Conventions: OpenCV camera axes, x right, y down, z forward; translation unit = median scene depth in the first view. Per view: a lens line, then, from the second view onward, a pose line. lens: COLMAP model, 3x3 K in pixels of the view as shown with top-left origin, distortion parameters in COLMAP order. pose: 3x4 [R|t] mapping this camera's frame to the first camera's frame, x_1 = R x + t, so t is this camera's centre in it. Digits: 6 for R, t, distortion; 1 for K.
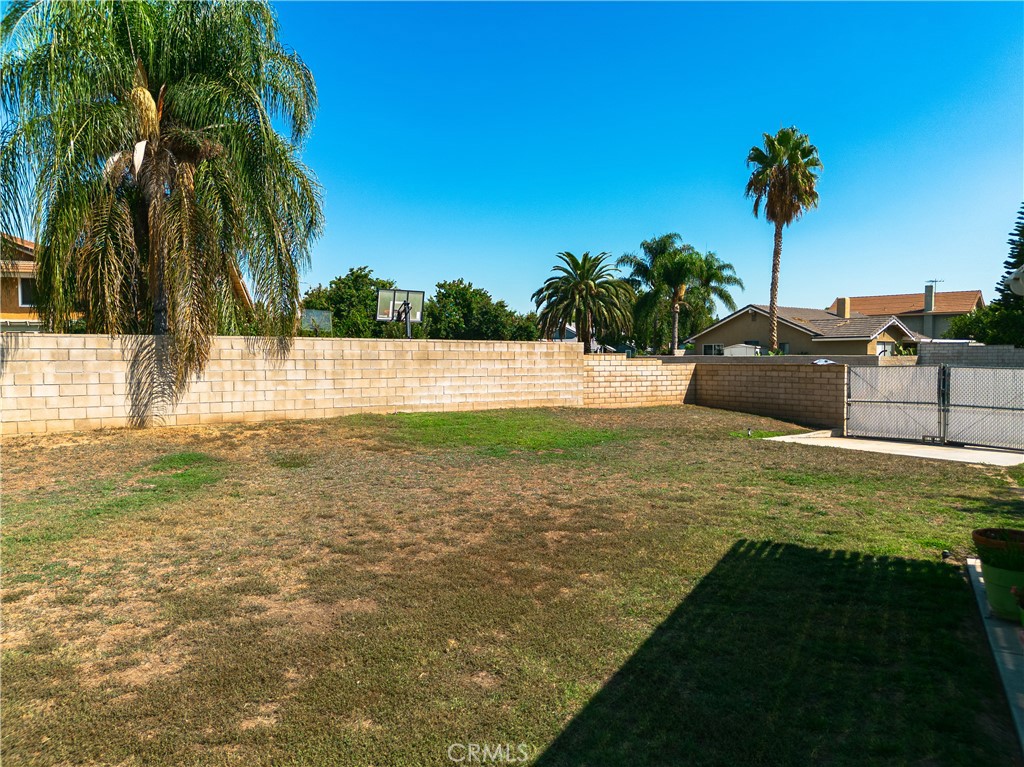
lens RADIAL K [[727.1, 0, 514.9], [0, 727.1, 383.2], [0, 0, 1]] dist [0.053127, -0.045441]
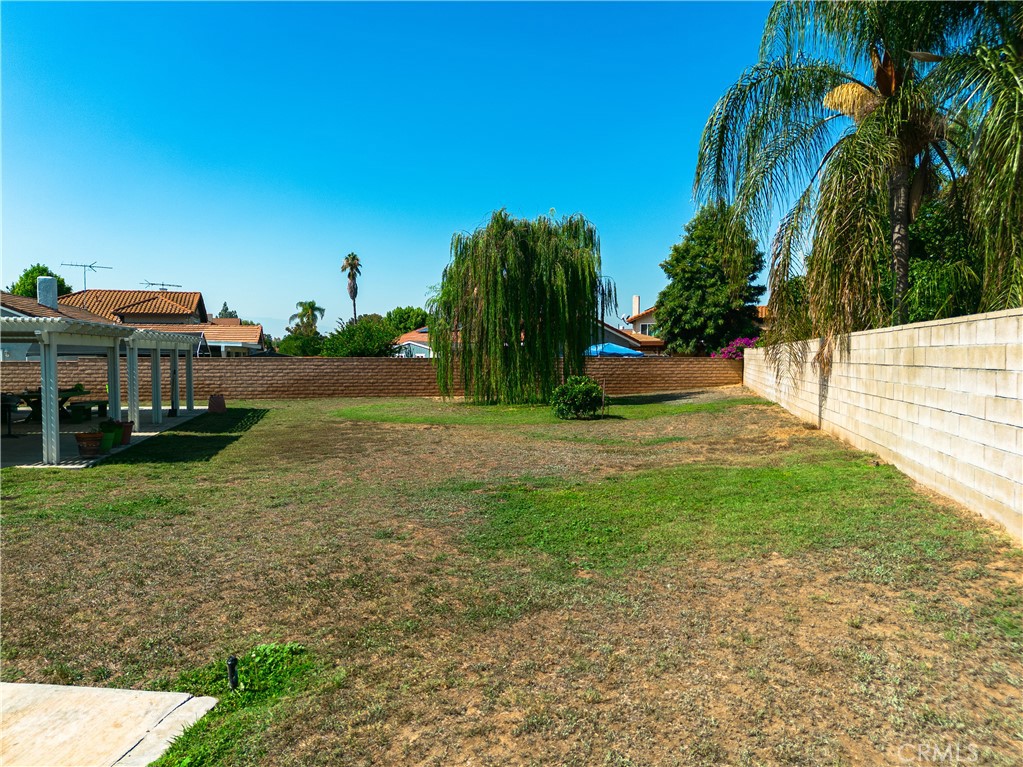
lens RADIAL K [[726.4, 0, 507.2], [0, 726.4, 385.5], [0, 0, 1]] dist [0.053127, -0.045441]
pose [[-0.753909, 0.025781, -0.656473, 0.437521], [-0.025003, 0.997380, 0.067883, -0.051554], [0.656503, 0.067592, -0.751289, 1.350611]]
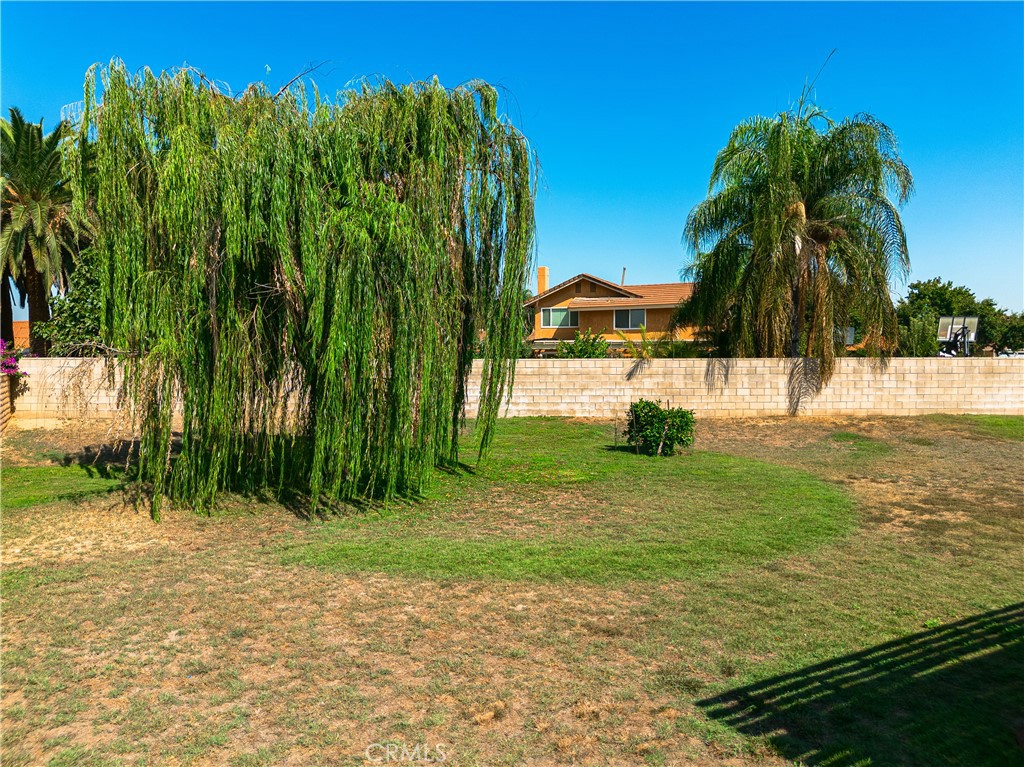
lens RADIAL K [[727.1, 0, 513.5], [0, 727.1, 392.6], [0, 0, 1]] dist [0.053127, -0.045441]
pose [[0.848890, 0.027151, -0.527871, -0.170600], [-0.018852, 0.999600, 0.021099, -0.011604], [0.528233, -0.007960, 0.849062, -0.613607]]
